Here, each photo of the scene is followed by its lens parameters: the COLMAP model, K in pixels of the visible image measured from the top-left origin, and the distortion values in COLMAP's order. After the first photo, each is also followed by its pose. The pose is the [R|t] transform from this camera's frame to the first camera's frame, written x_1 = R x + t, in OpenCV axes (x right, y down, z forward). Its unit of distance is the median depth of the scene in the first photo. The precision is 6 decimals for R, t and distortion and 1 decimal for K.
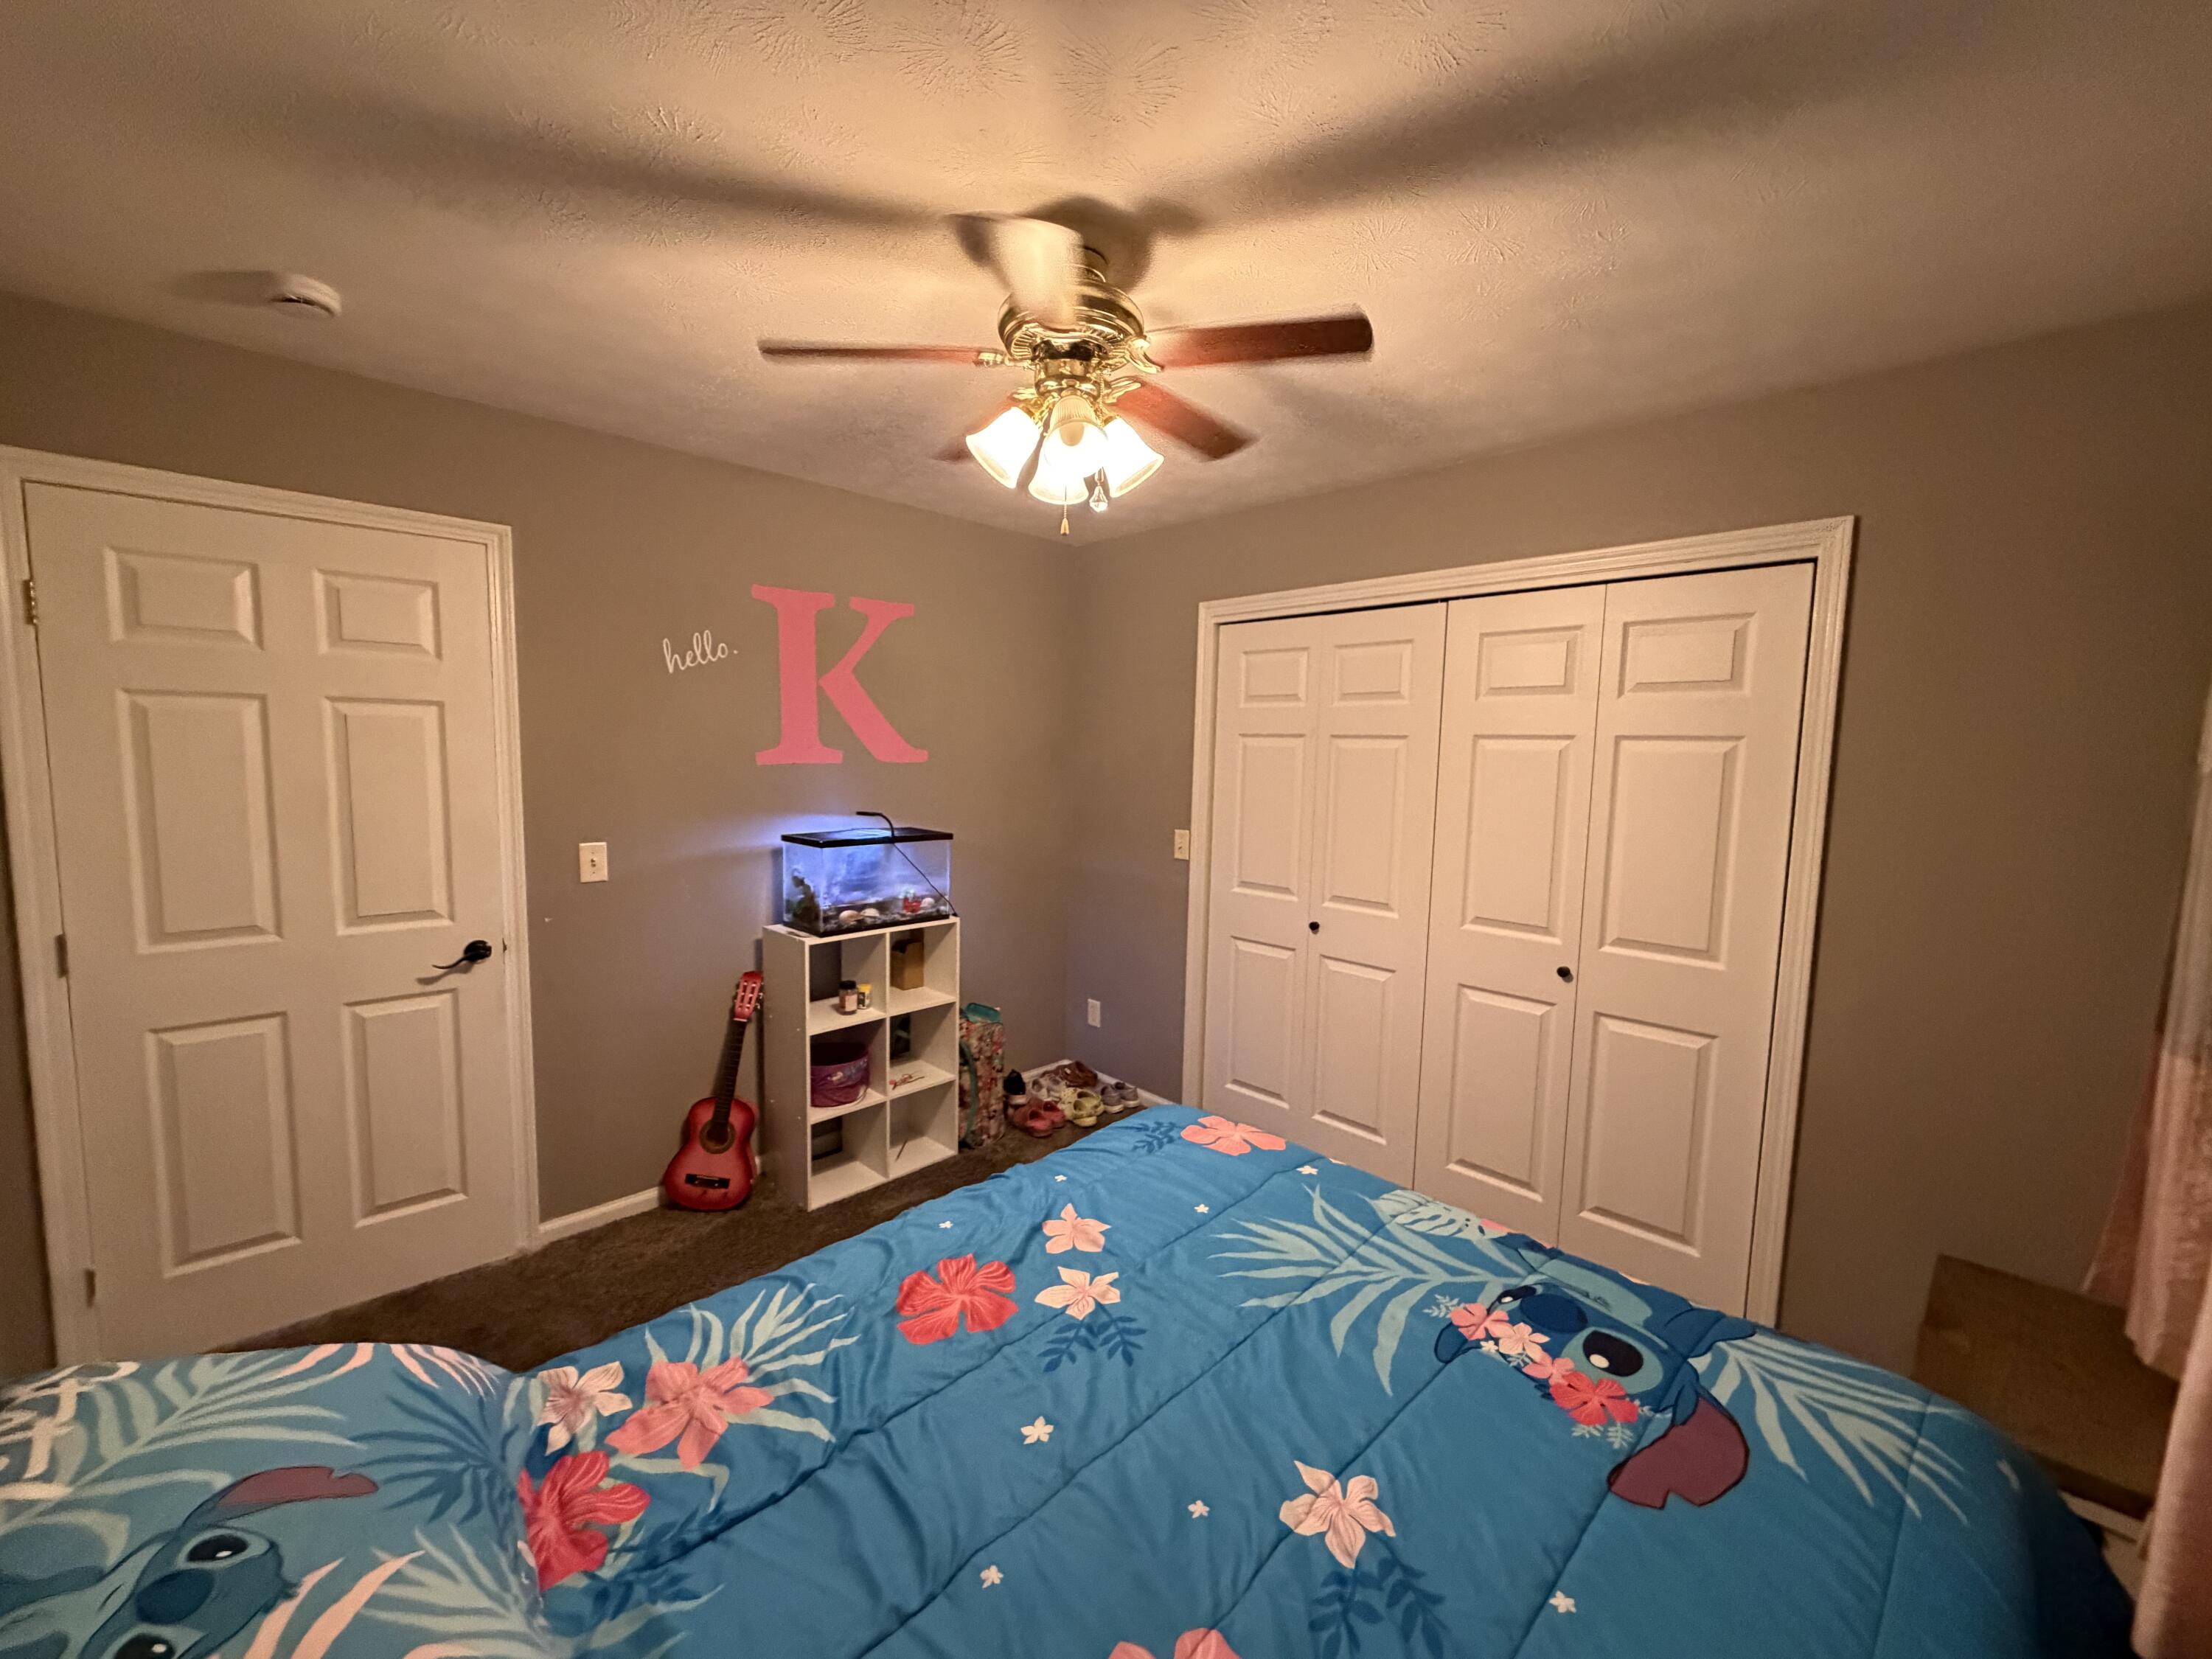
lens RADIAL K [[880.4, 0, 1098.2], [0, 880.4, 831.4], [0, 0, 1]] dist [-0.001053, 0.000512]
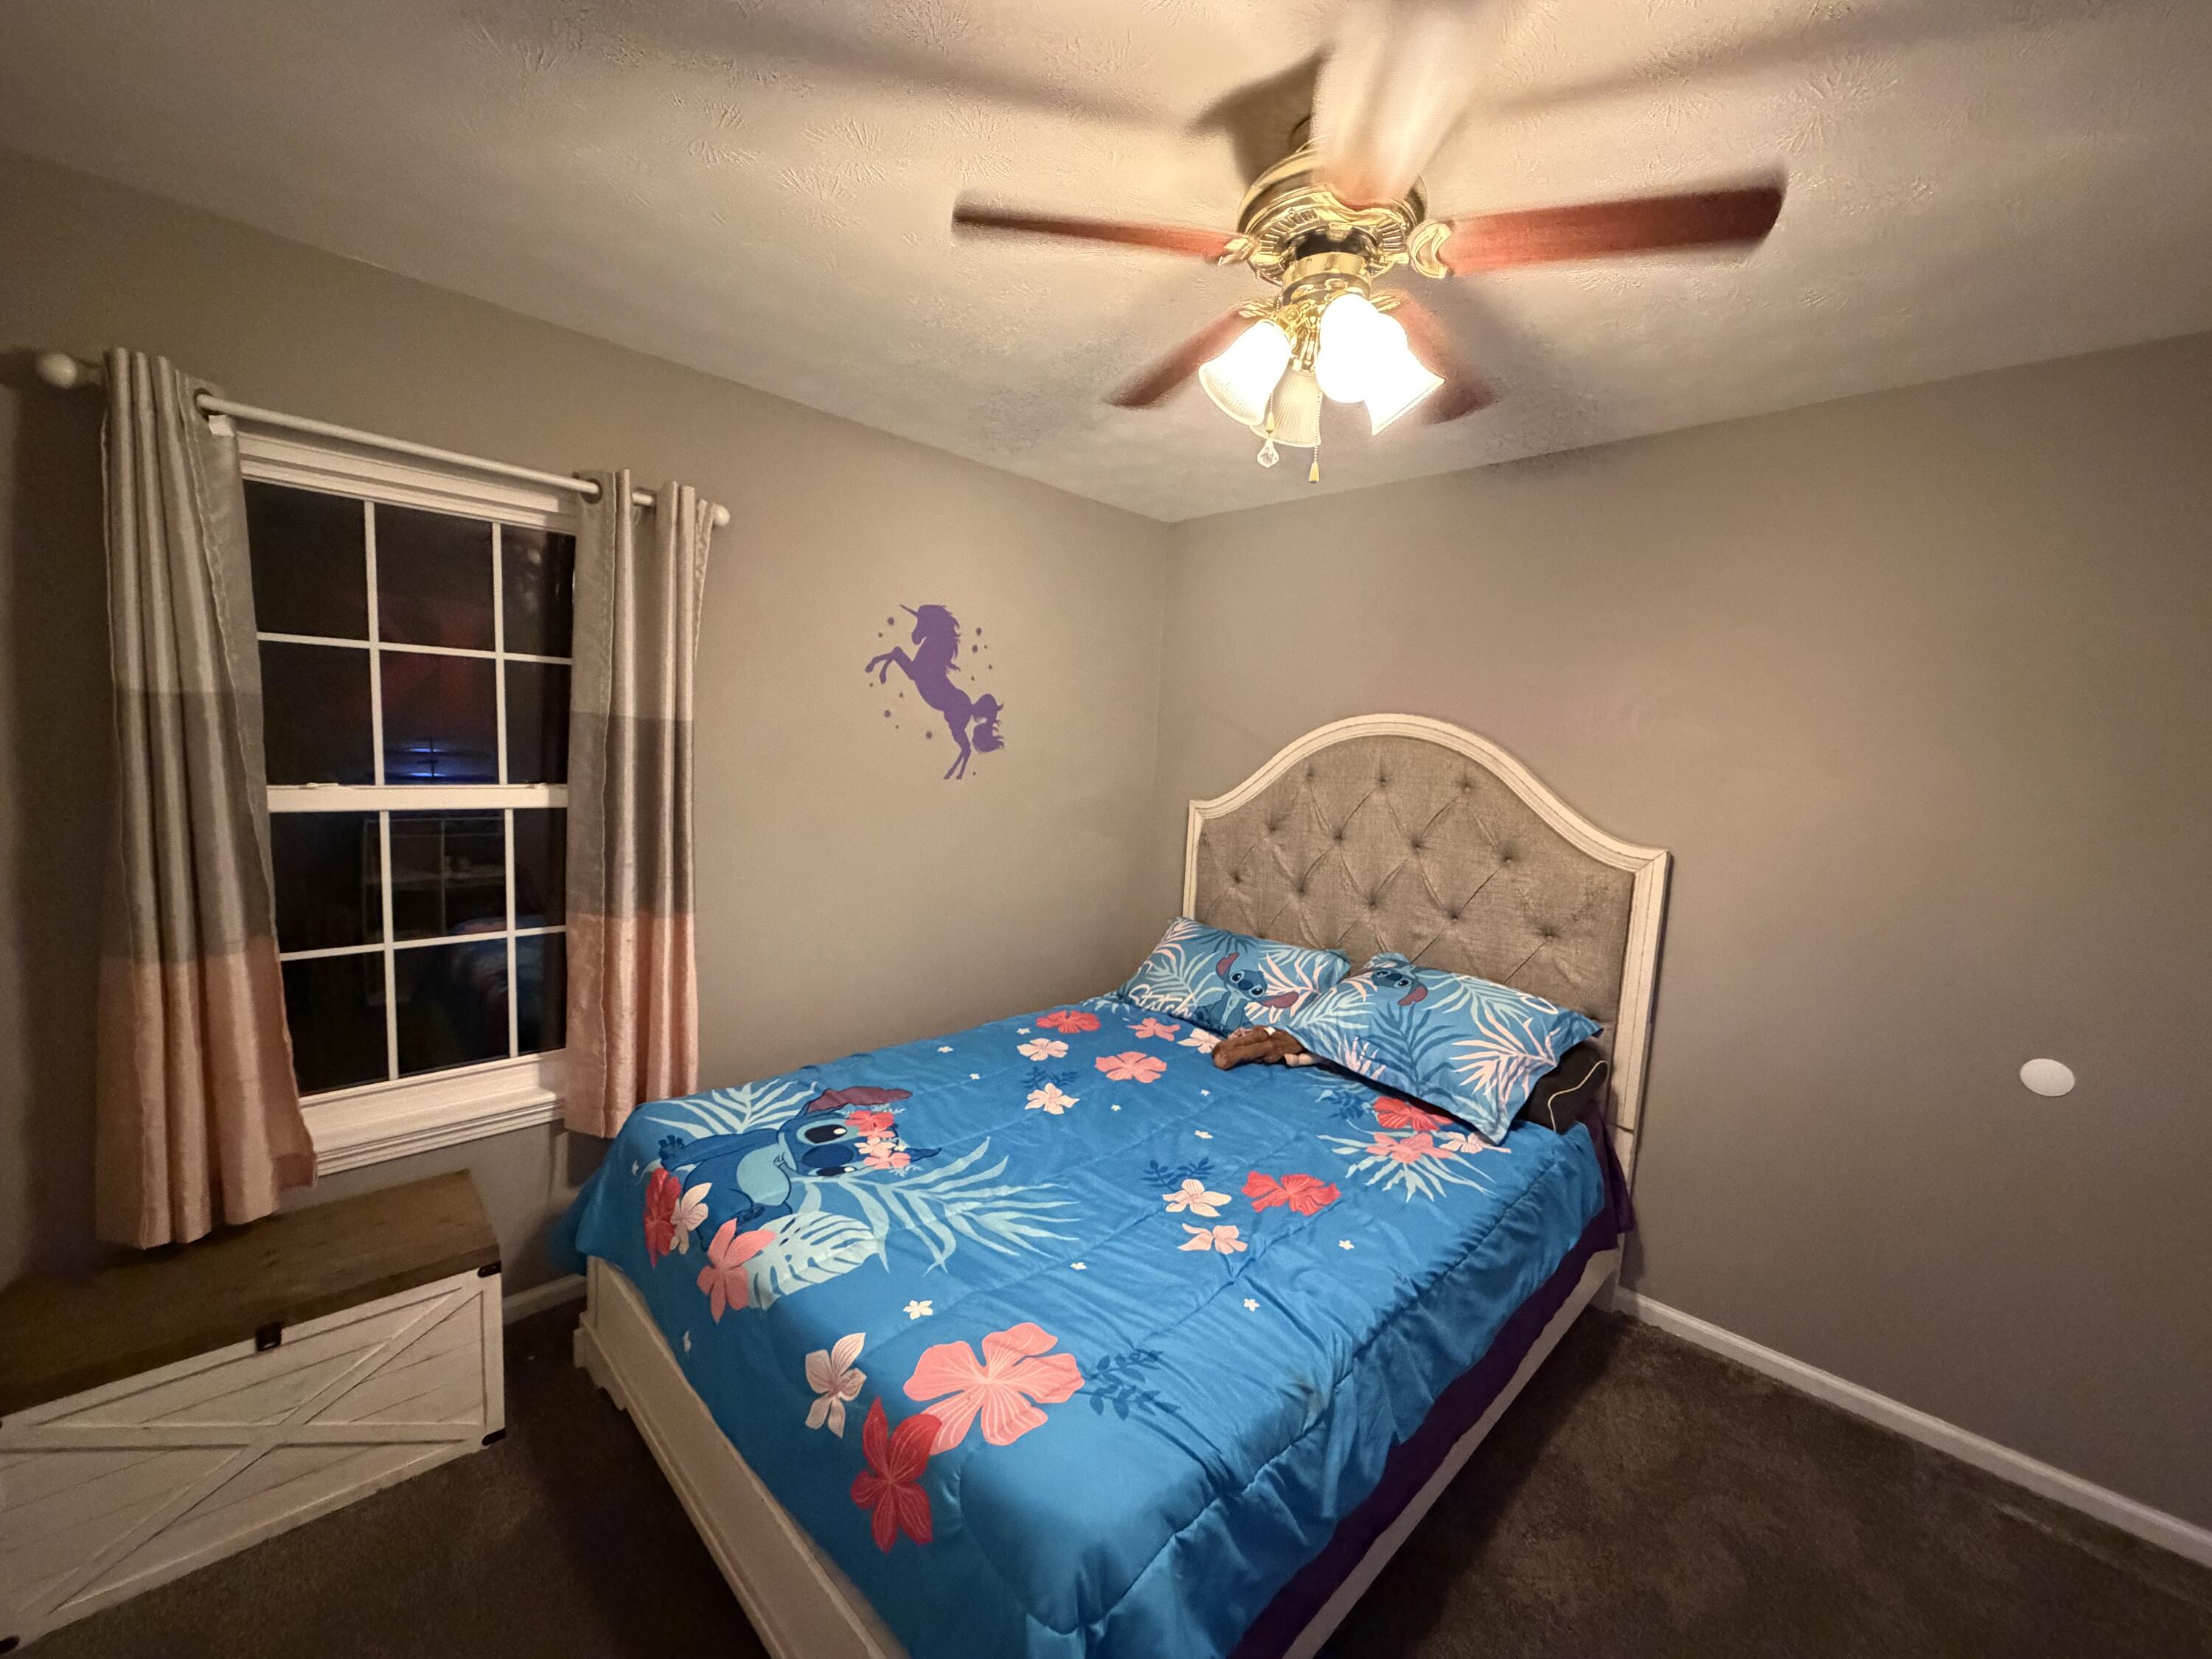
lens RADIAL K [[880.4, 0, 1094.9], [0, 880.4, 829.2], [0, 0, 1]] dist [-0.001053, 0.000512]
pose [[-0.997421, -0.071202, -0.009022, 0.110338], [-0.071627, 0.979526, 0.188143, -0.125550], [-0.004559, 0.188304, -0.982100, 1.396616]]
